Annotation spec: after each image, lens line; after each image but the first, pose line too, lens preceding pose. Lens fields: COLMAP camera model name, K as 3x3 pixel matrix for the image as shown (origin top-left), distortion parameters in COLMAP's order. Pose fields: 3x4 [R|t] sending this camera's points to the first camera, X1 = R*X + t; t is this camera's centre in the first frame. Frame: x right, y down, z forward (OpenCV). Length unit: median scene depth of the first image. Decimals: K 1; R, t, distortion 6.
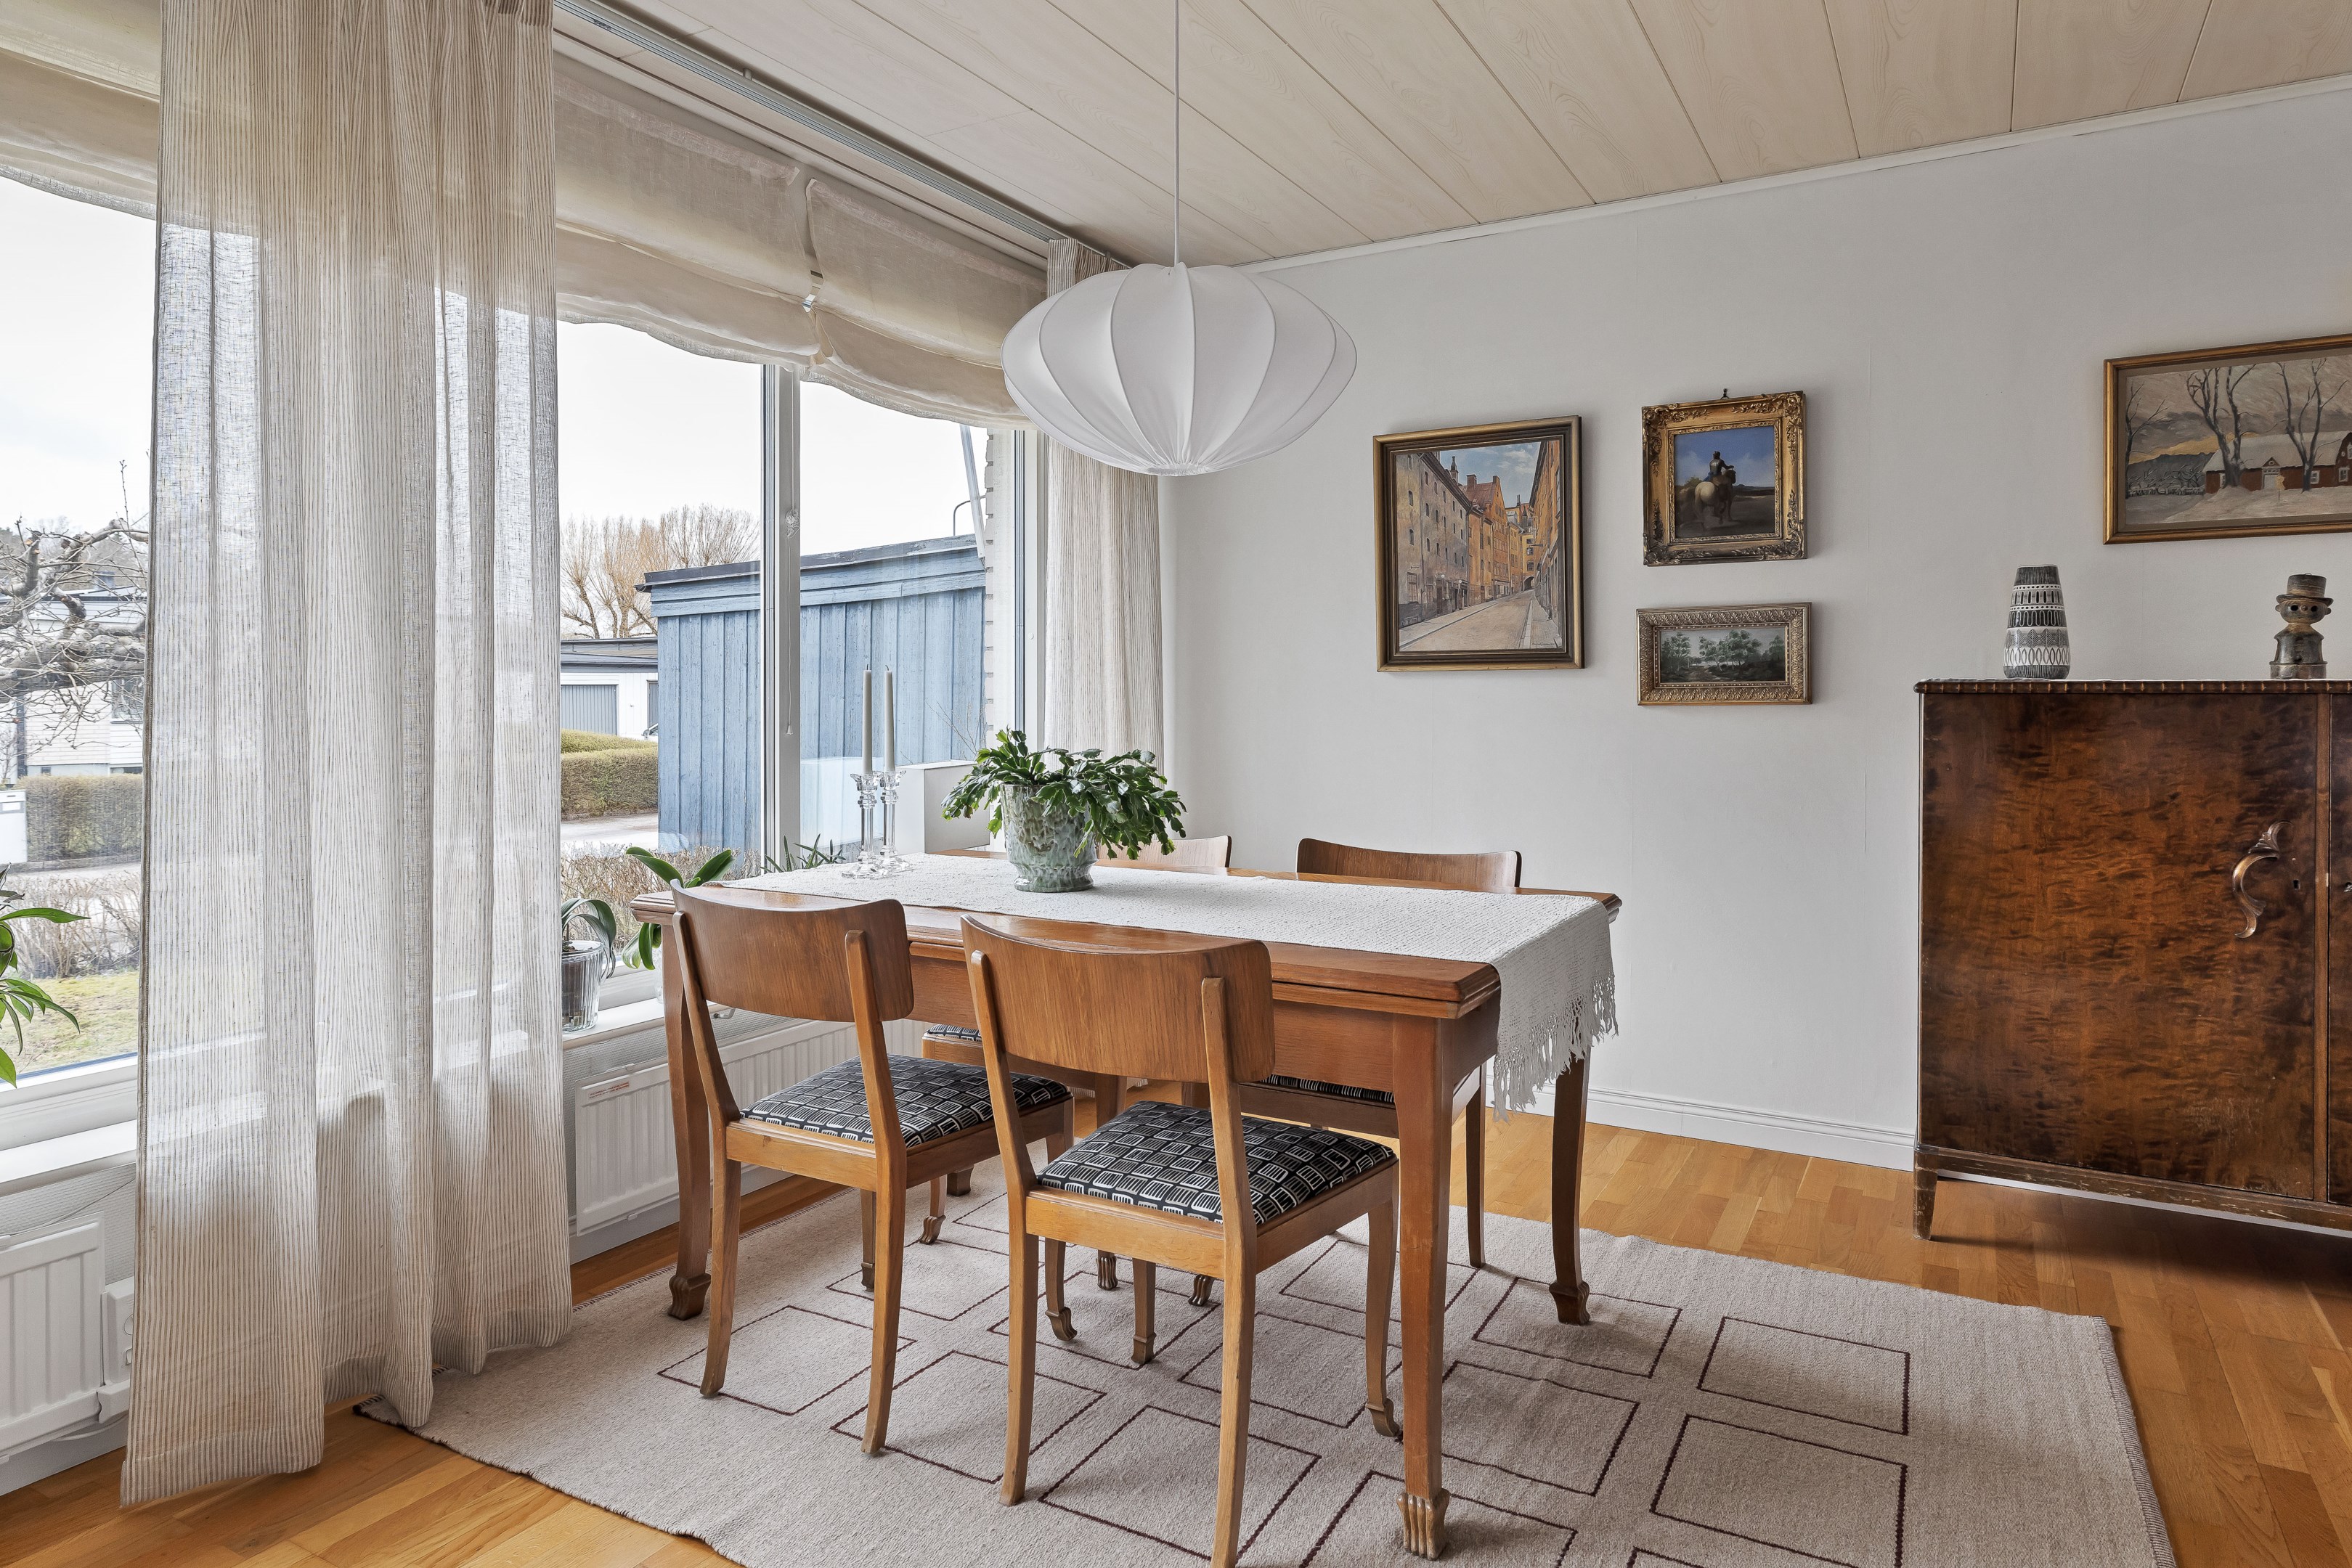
lens RADIAL K [[1381.5, 0, 1160.7], [0, 1381.5, 724.7], [0, 0, 1]] dist [0.005839, 0.000663]
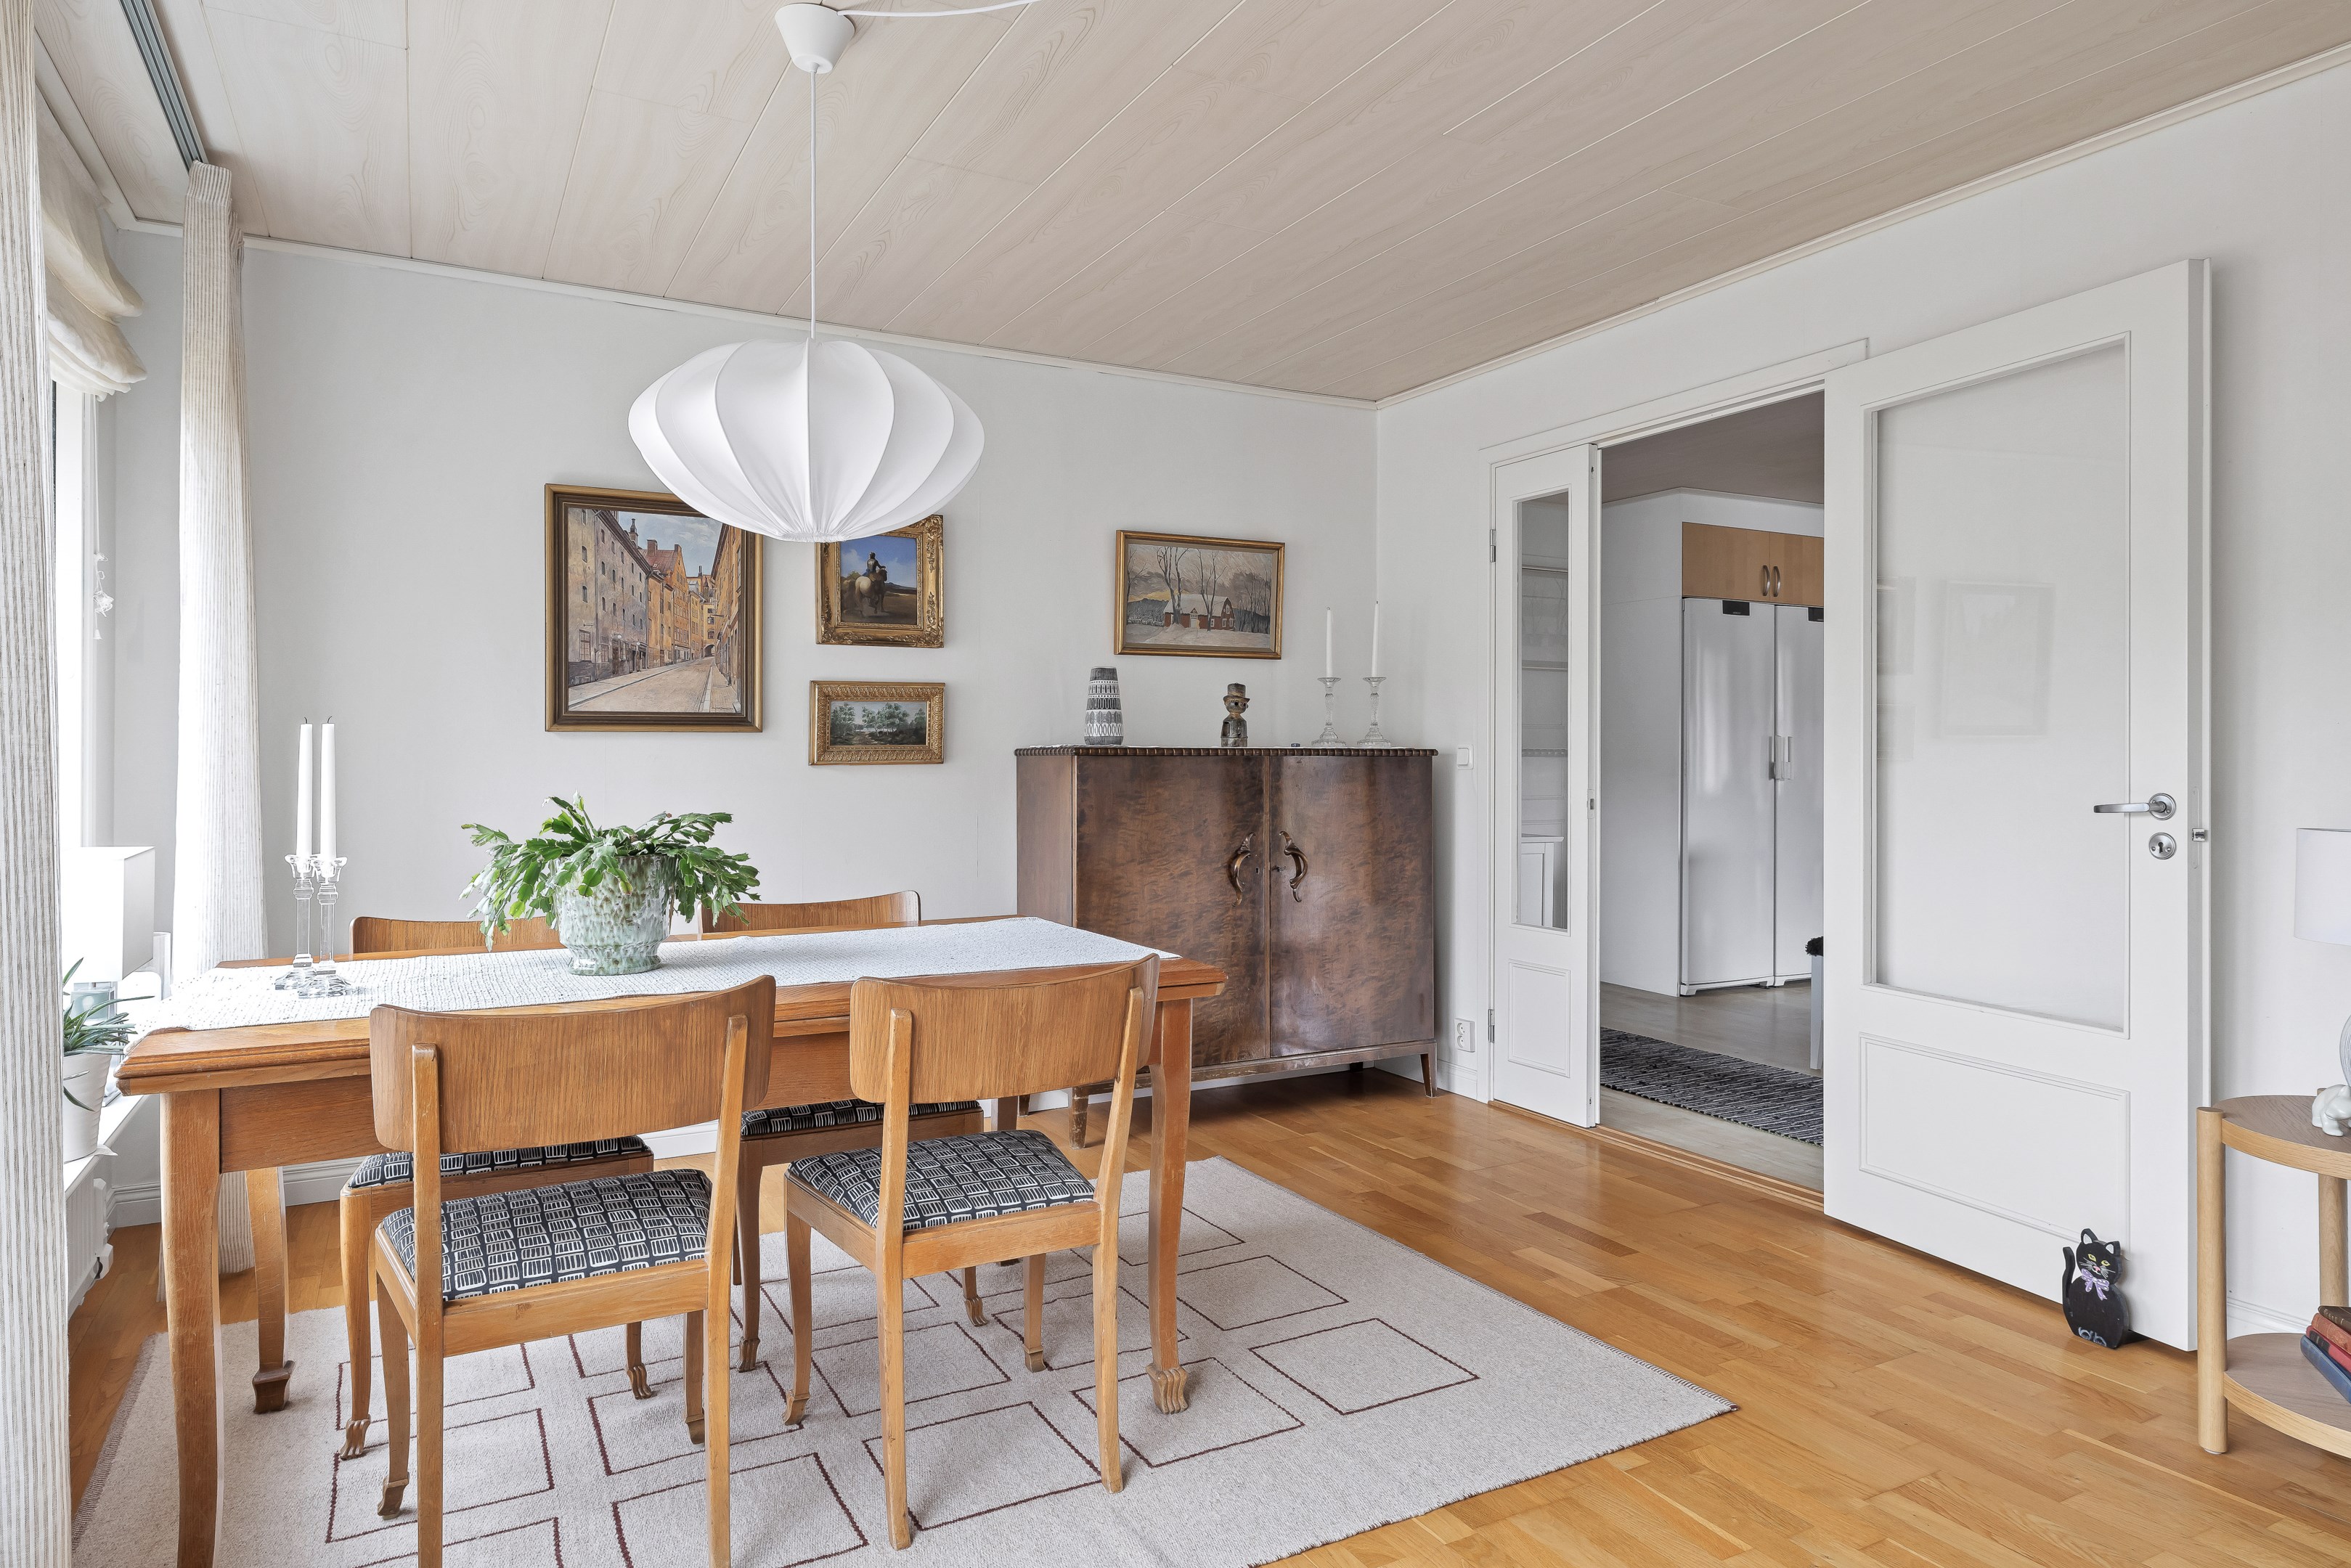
lens RADIAL K [[1381.0, 0, 1156.2], [0, 1381.0, 776.7], [0, 0, 1]] dist [0.005839, 0.000663]
pose [[0.536603, -0.012233, 0.843746, -0.472831], [0.017549, 0.999840, 0.003335, -0.003708], [-0.843652, 0.013017, 0.536732, 0.155763]]
